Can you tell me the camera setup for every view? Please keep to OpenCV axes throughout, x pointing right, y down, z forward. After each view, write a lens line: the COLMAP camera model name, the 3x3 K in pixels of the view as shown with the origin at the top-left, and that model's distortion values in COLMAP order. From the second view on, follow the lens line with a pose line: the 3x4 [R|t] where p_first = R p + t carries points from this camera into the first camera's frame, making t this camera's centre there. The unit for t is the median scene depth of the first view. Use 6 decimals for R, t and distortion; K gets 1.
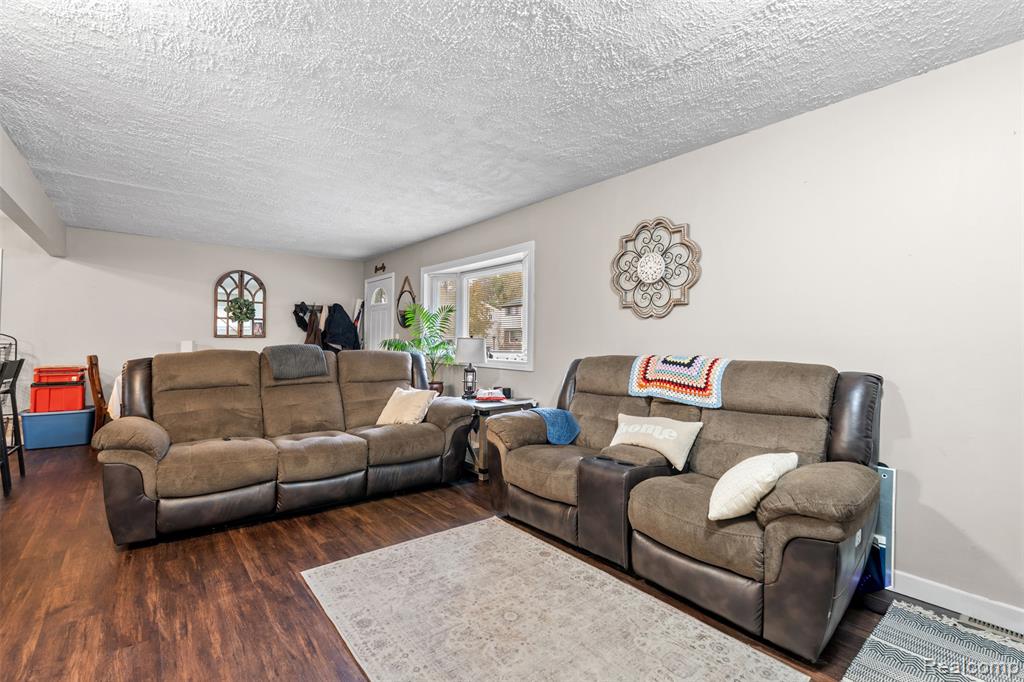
lens RADIAL K [[461.6, 0, 517.5], [0, 461.6, 335.7], [0, 0, 1]] dist [-0.002084, -0.000455]
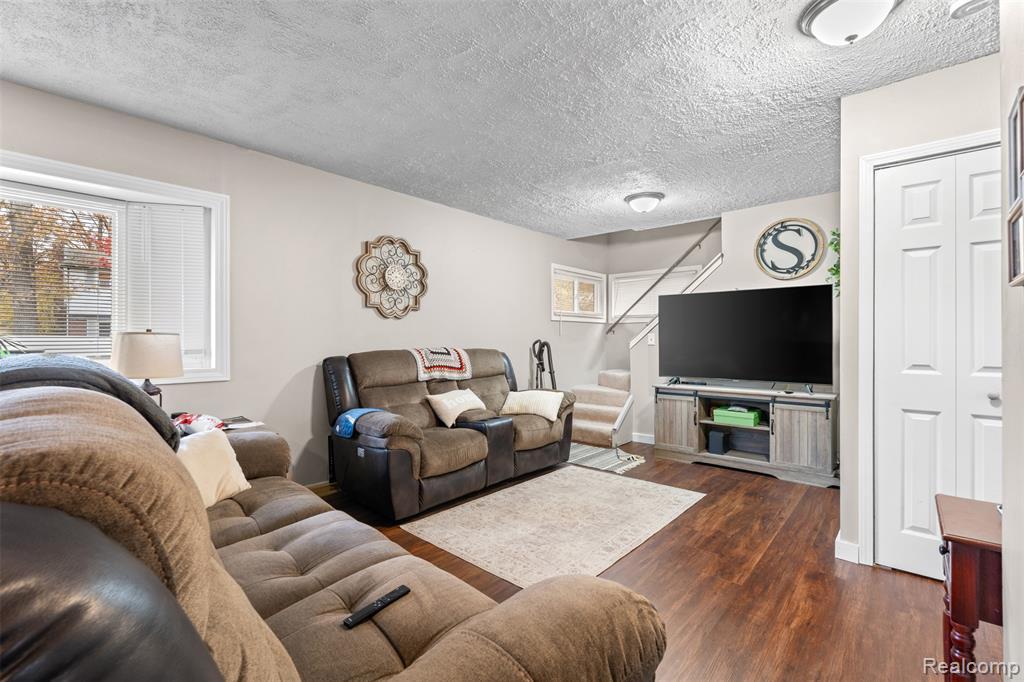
lens RADIAL K [[444.8, 0, 515.0], [0, 444.8, 341.6], [0, 0, 1]] dist [-0.002038, -0.000201]
pose [[-0.153986, -0.015973, 0.987944, -0.739954], [-0.015397, 0.999787, 0.013765, 0.001526], [-0.987953, -0.013092, -0.154199, 0.699449]]
